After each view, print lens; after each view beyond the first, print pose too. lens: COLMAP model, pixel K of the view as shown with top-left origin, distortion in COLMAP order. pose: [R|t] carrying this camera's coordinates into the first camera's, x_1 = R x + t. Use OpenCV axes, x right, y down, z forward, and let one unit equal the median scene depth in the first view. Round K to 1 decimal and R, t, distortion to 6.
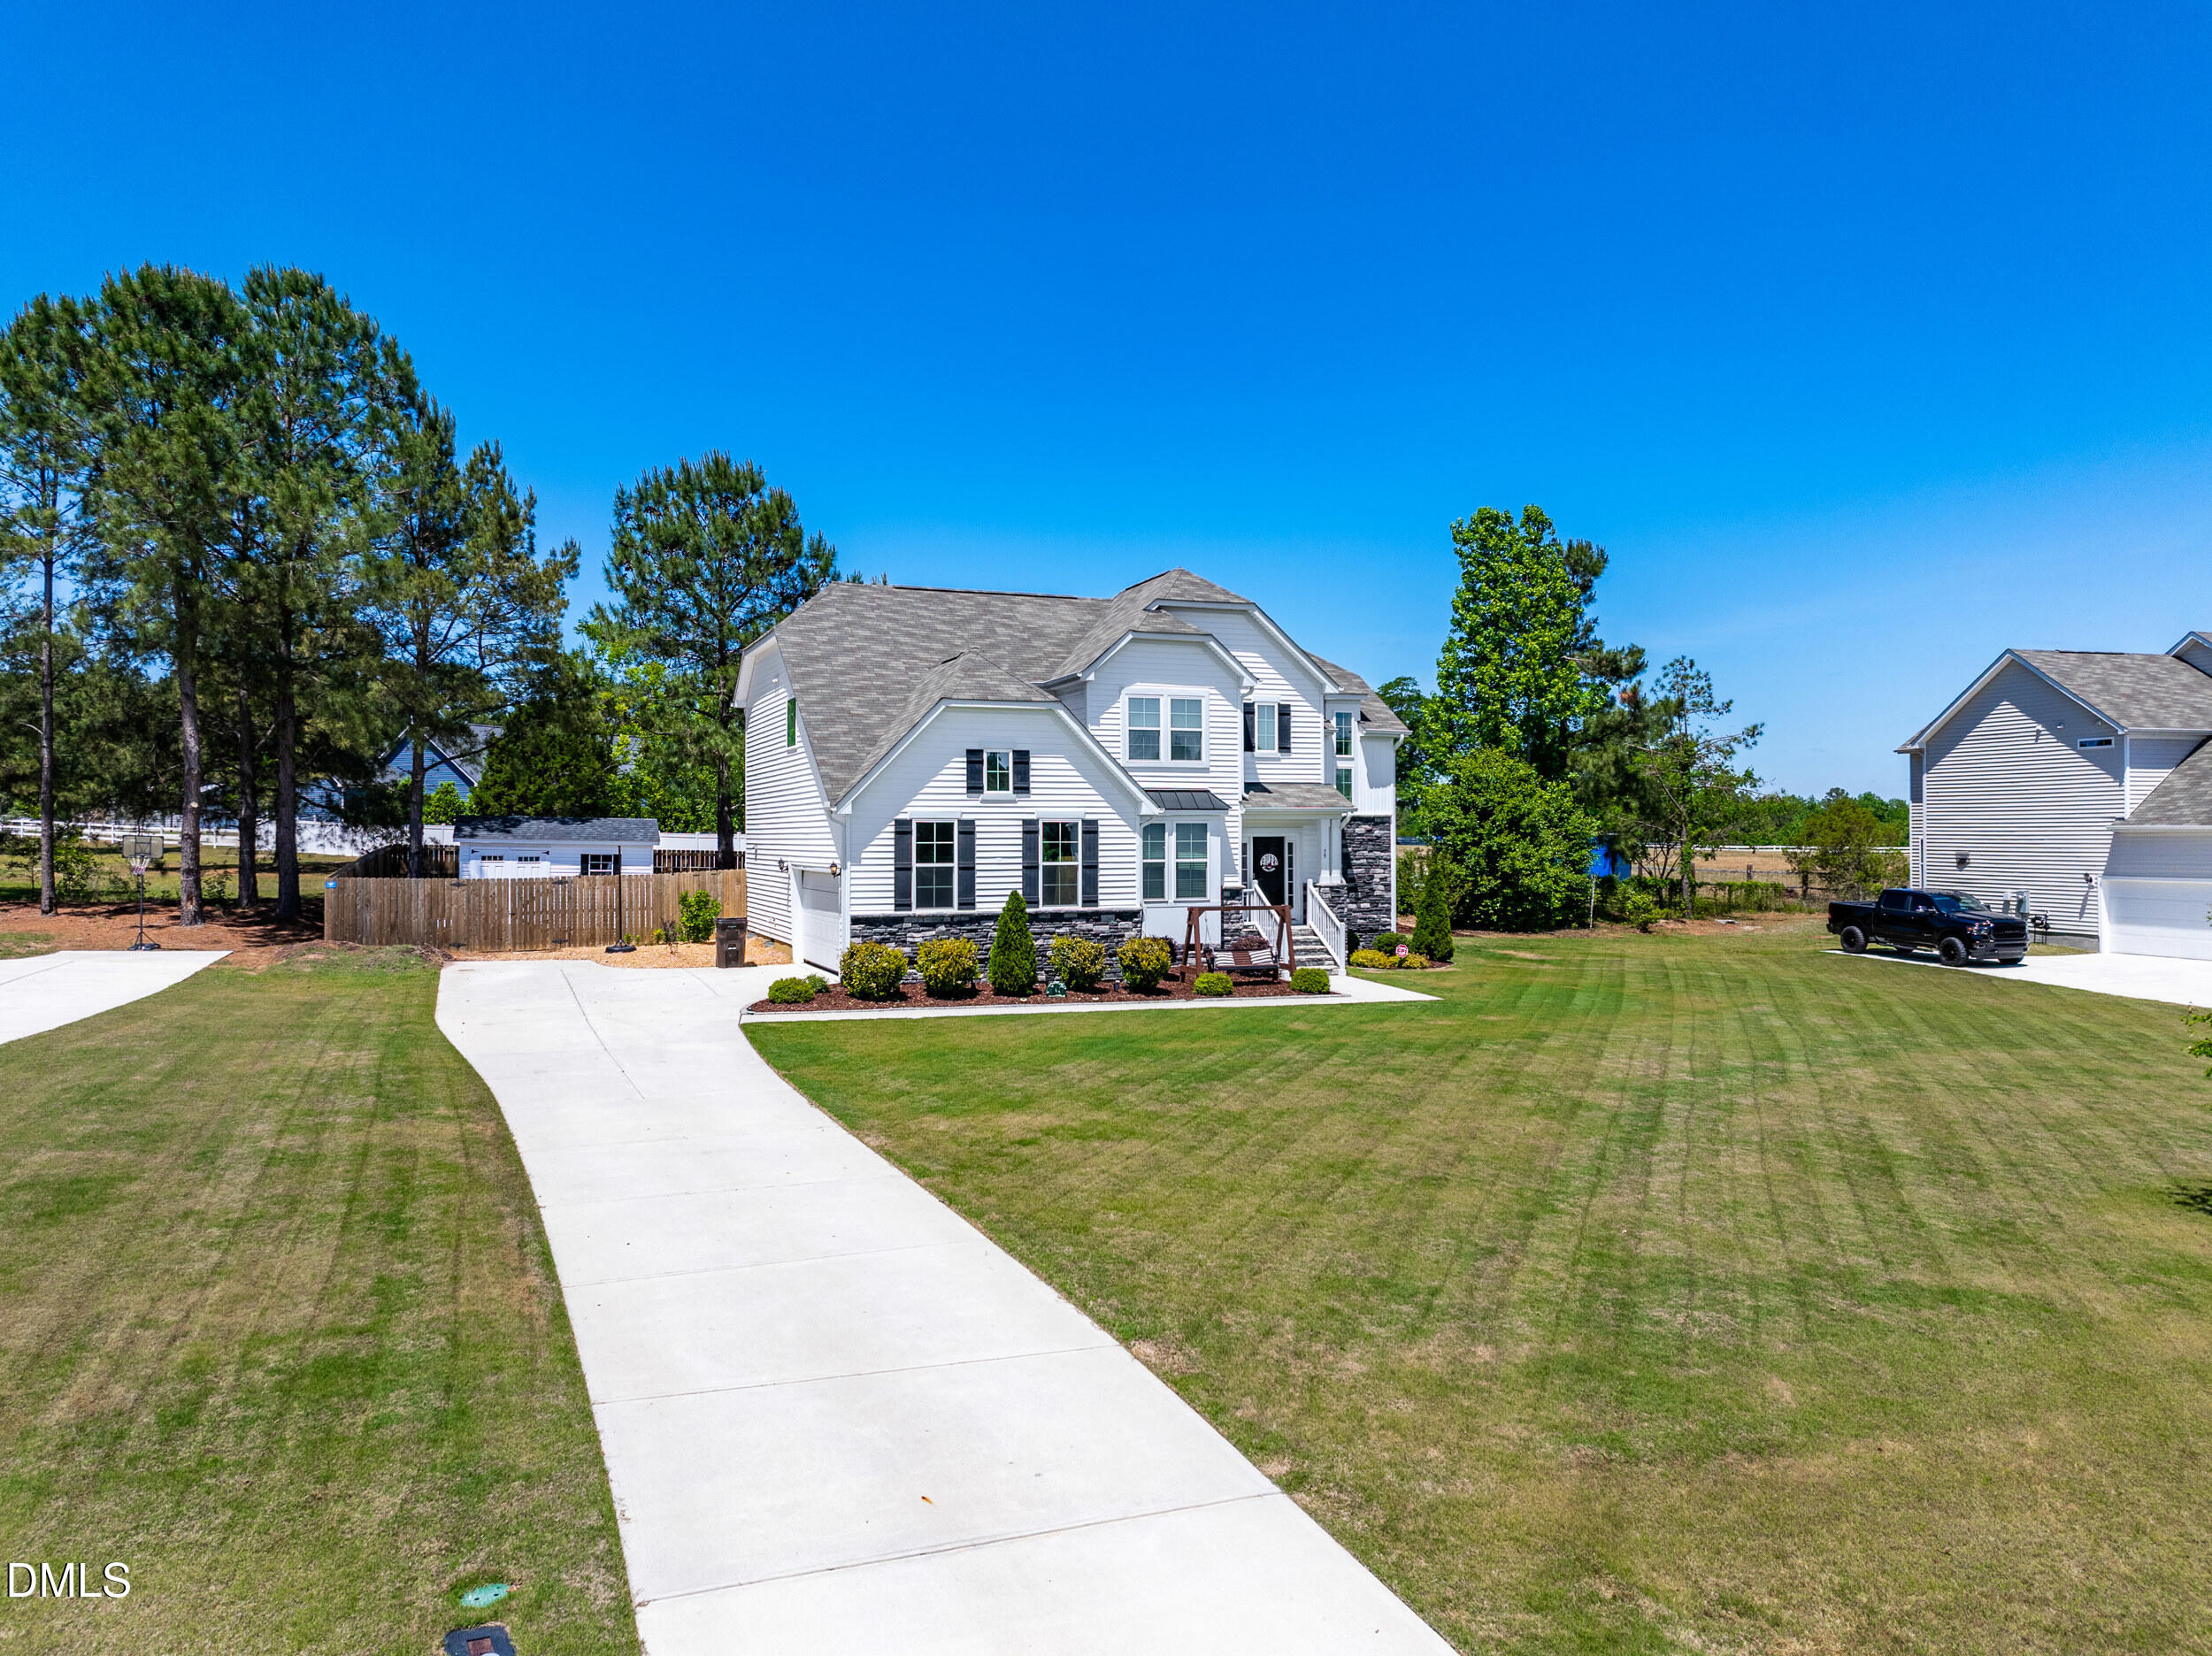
lens RADIAL K [[1546.7, 0, 1106.0], [0, 1546.7, 828.0], [0, 0, 1]] dist [-0.007151, -0.002453]
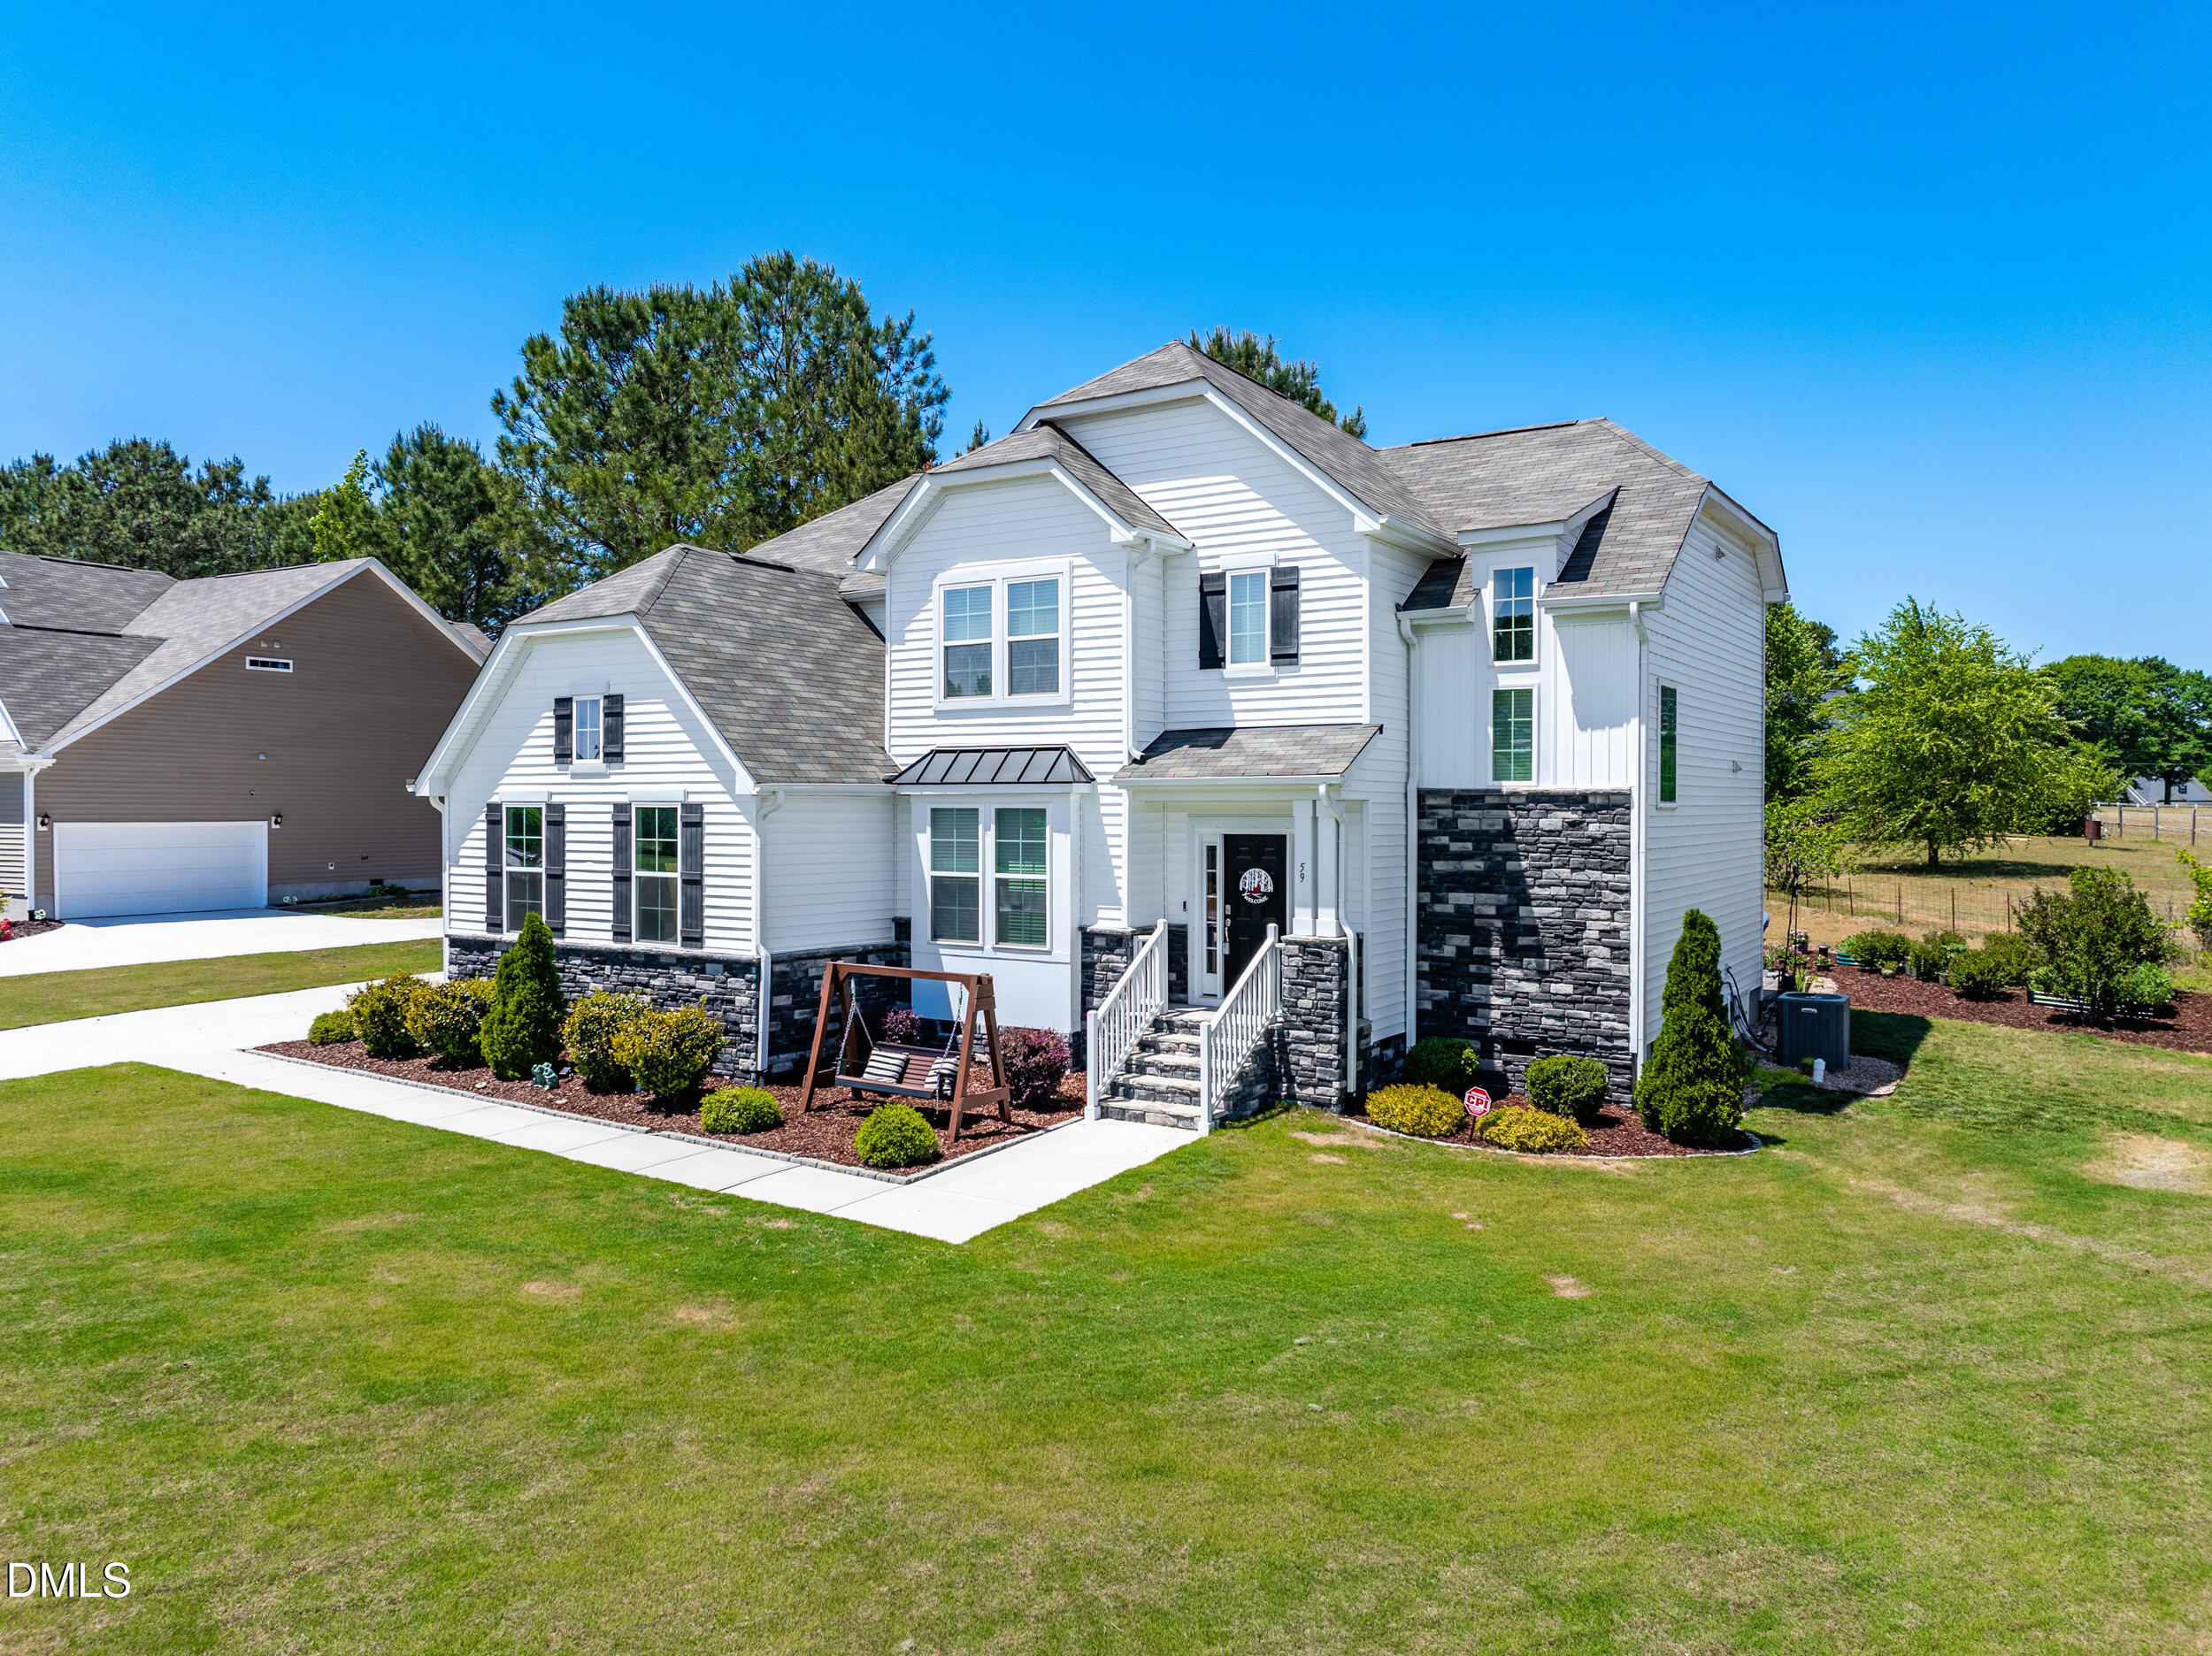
lens RADIAL K [[1537.2, 0, 1104.9], [0, 1537.2, 831.8], [0, 0, 1]] dist [-0.004936, 0.002172]
pose [[0.573838, 0.017990, -0.818771, 0.511410], [0.000940, 0.999744, 0.022625, -0.006936], [0.818969, -0.013753, 0.573674, 0.703801]]
